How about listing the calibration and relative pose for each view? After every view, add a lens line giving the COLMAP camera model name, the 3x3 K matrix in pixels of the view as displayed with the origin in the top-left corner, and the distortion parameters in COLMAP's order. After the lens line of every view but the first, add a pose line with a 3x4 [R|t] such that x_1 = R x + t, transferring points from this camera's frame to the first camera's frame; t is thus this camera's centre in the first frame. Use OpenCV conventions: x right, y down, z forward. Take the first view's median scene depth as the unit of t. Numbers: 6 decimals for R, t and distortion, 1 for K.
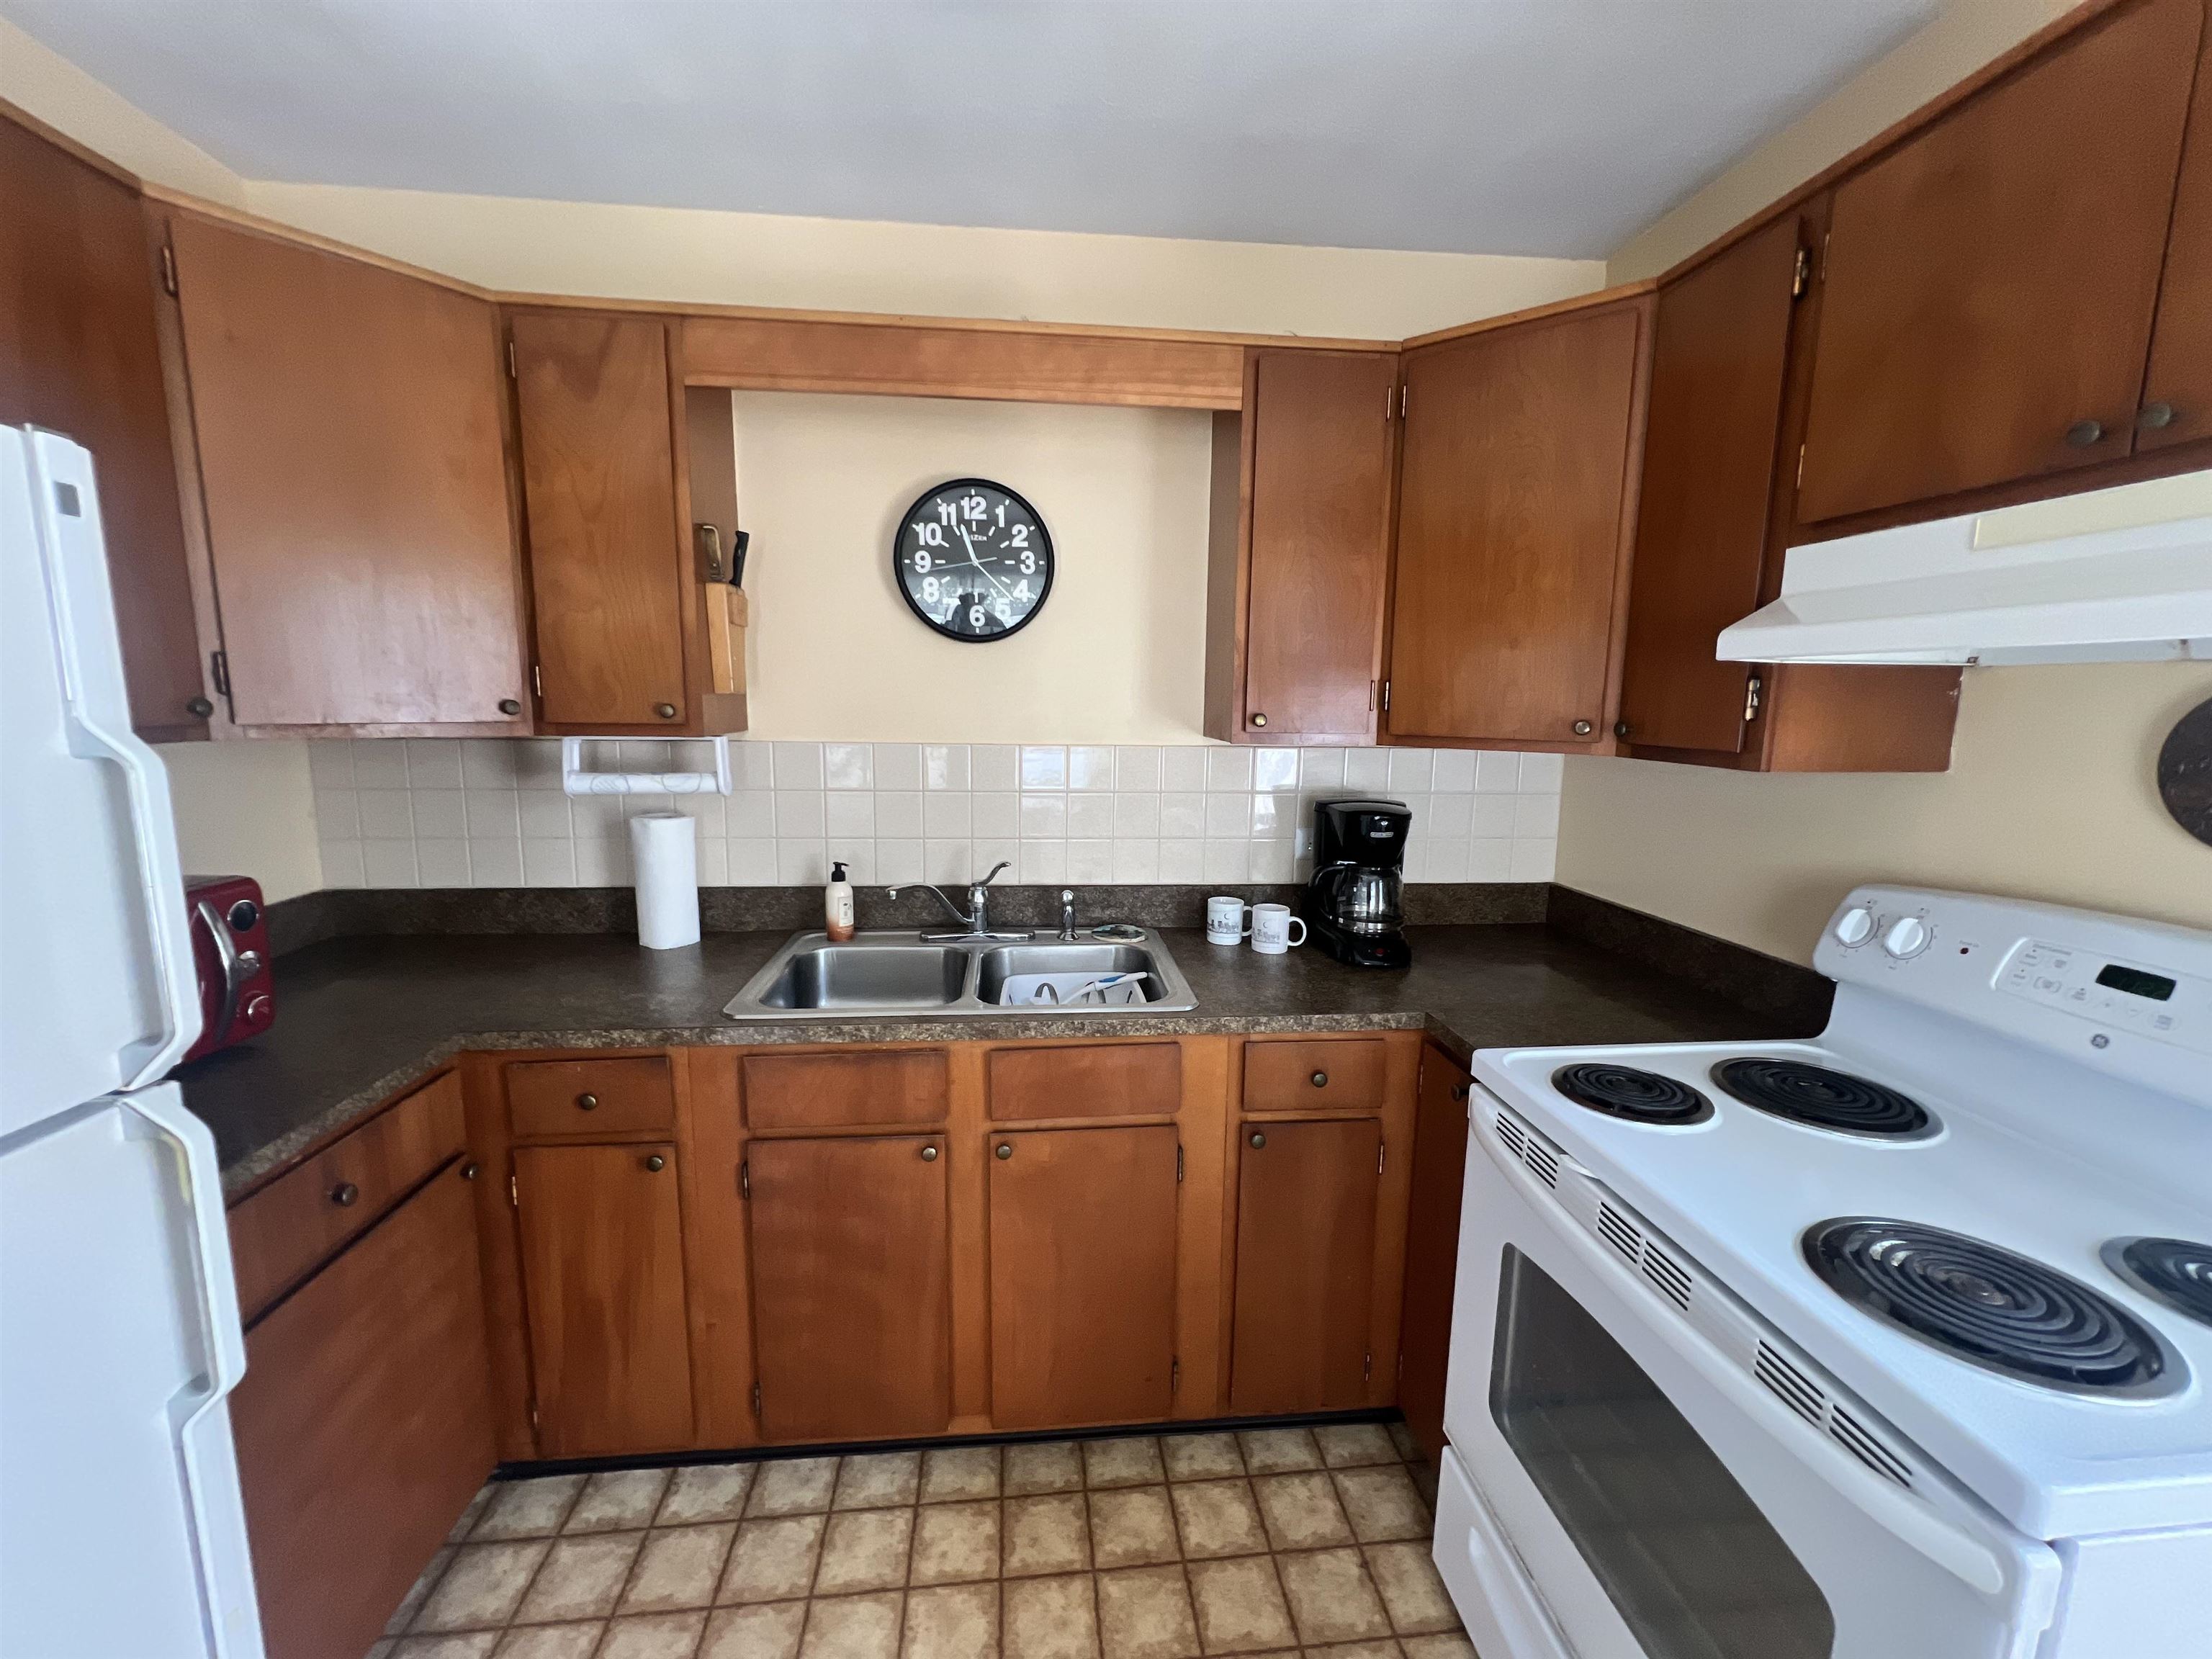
lens RADIAL K [[887.8, 0, 1105.0], [0, 887.8, 827.2], [0, 0, 1]] dist [-0.003488, 0.000860]
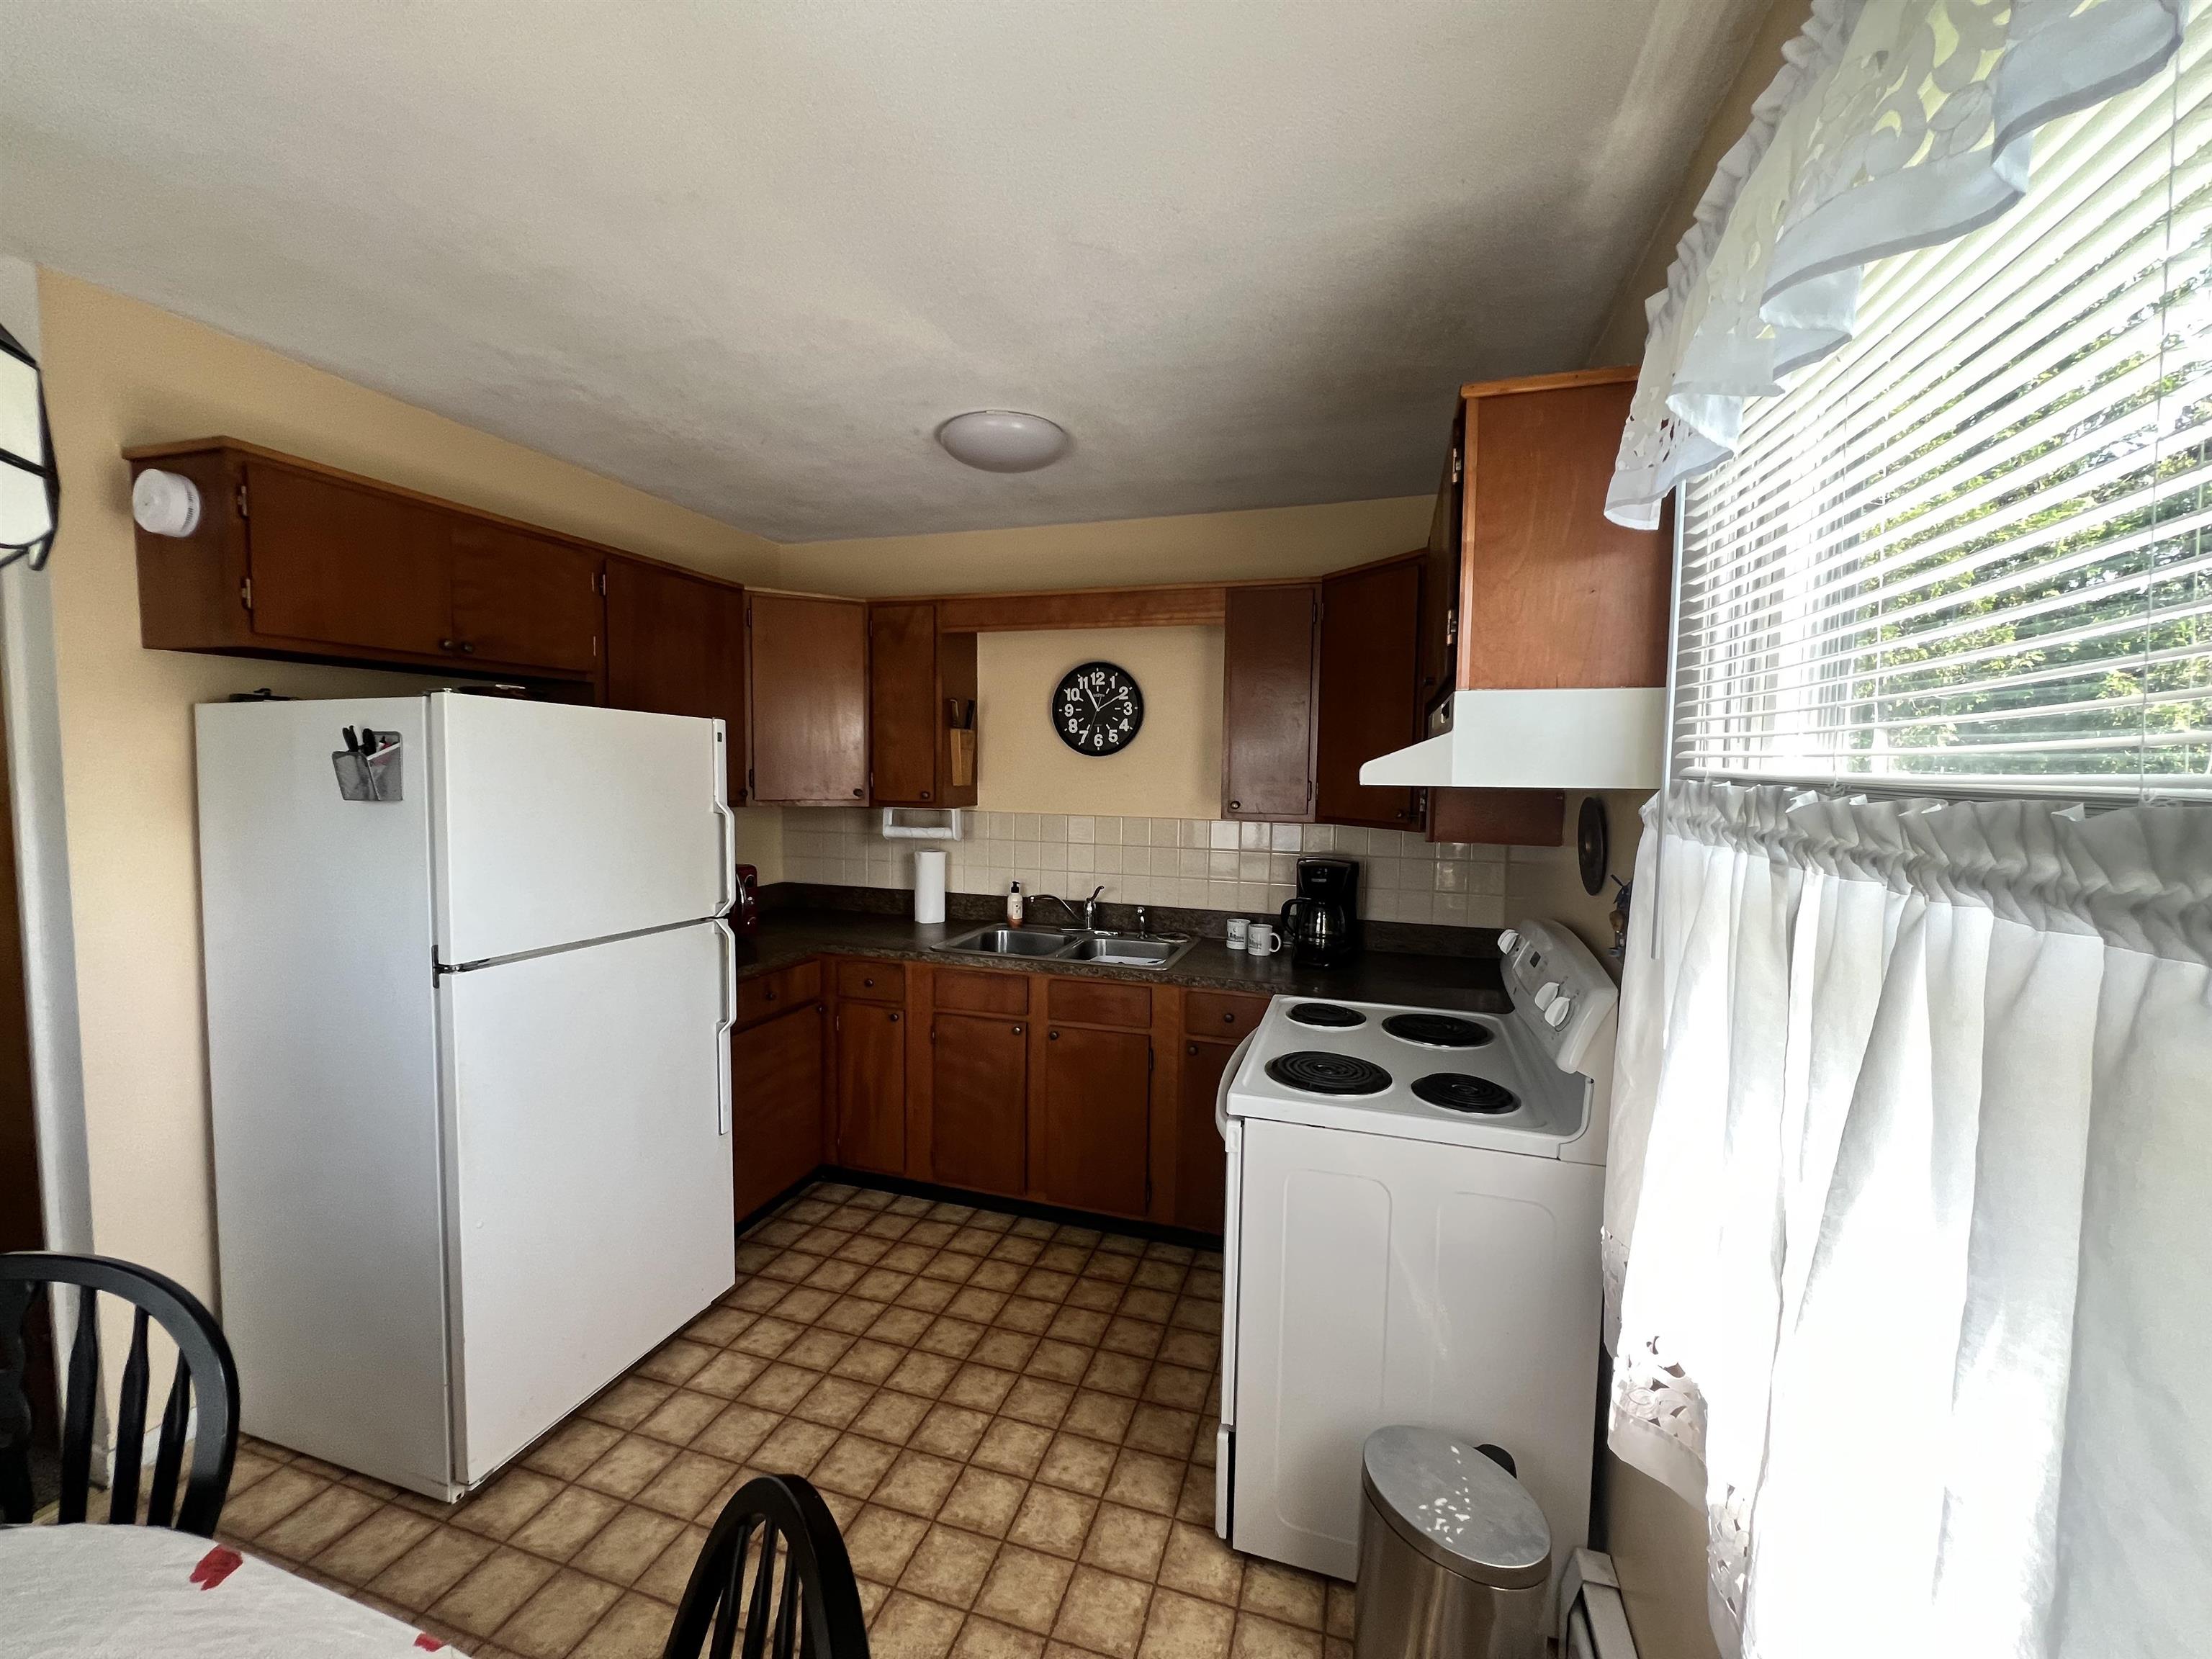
lens RADIAL K [[887.8, 0, 1101.9], [0, 887.8, 832.2], [0, 0, 1]] dist [-0.003488, 0.000860]
pose [[0.917568, 0.030161, -0.396434, 0.668223], [-0.060334, 0.996134, -0.063858, 0.053106], [0.392975, 0.082513, 0.915840, -0.657172]]
